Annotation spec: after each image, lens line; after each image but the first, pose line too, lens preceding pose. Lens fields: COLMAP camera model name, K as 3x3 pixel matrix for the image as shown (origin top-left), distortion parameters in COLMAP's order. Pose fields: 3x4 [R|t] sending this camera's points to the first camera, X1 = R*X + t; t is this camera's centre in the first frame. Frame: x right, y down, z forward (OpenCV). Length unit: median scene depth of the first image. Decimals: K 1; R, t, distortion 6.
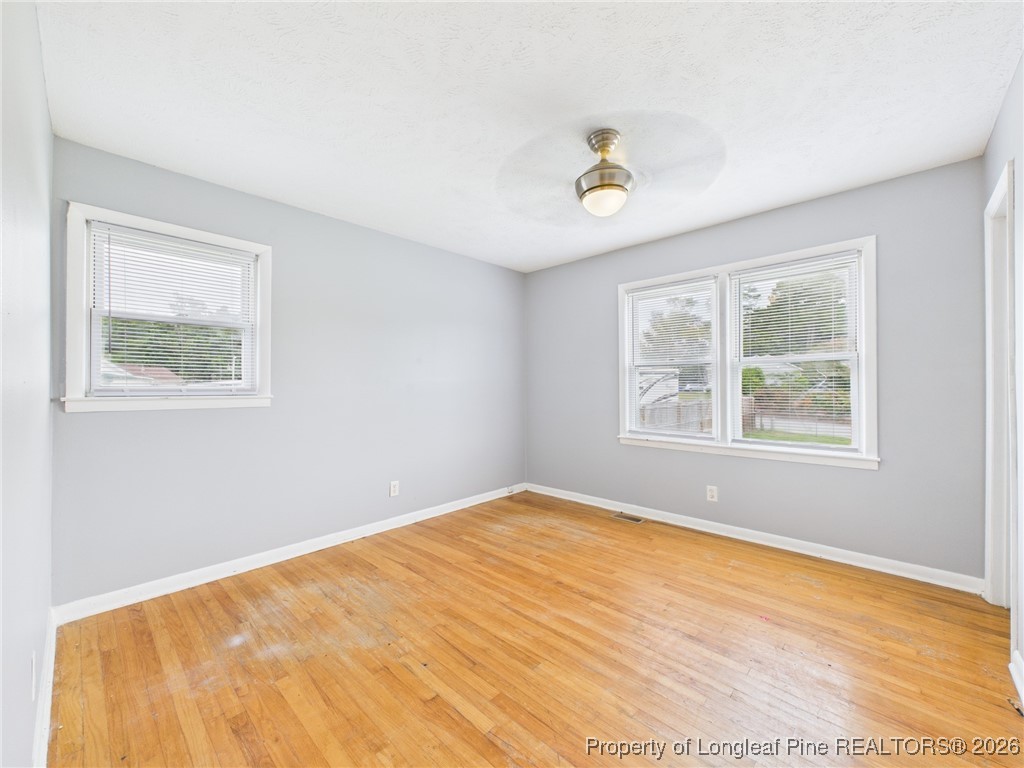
lens RADIAL K [[409.0, 0, 513.0], [0, 409.0, 380.7], [0, 0, 1]] dist [0.000251, 0.000075]
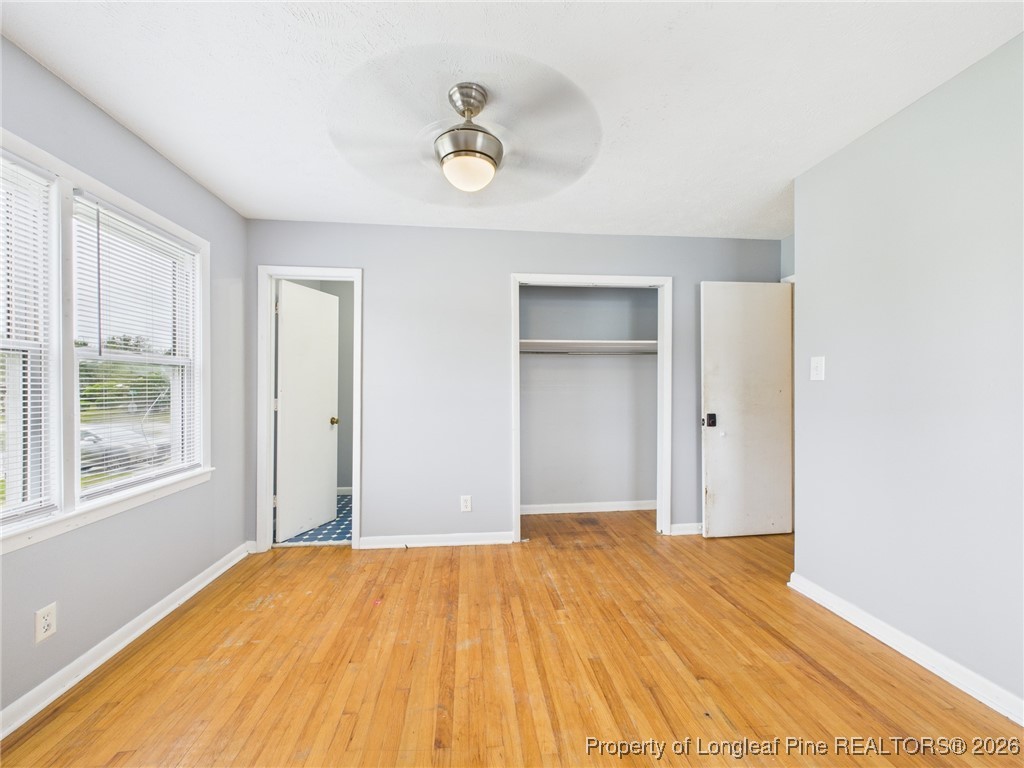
lens RADIAL K [[411.6, 0, 513.6], [0, 411.6, 385.8], [0, 0, 1]] dist [0.000106, 0.000046]
pose [[-0.758293, 0.013816, 0.651767, -0.389230], [0.004978, 0.999869, -0.015404, 0.012619], [-0.651895, -0.008437, -0.758263, 1.564155]]
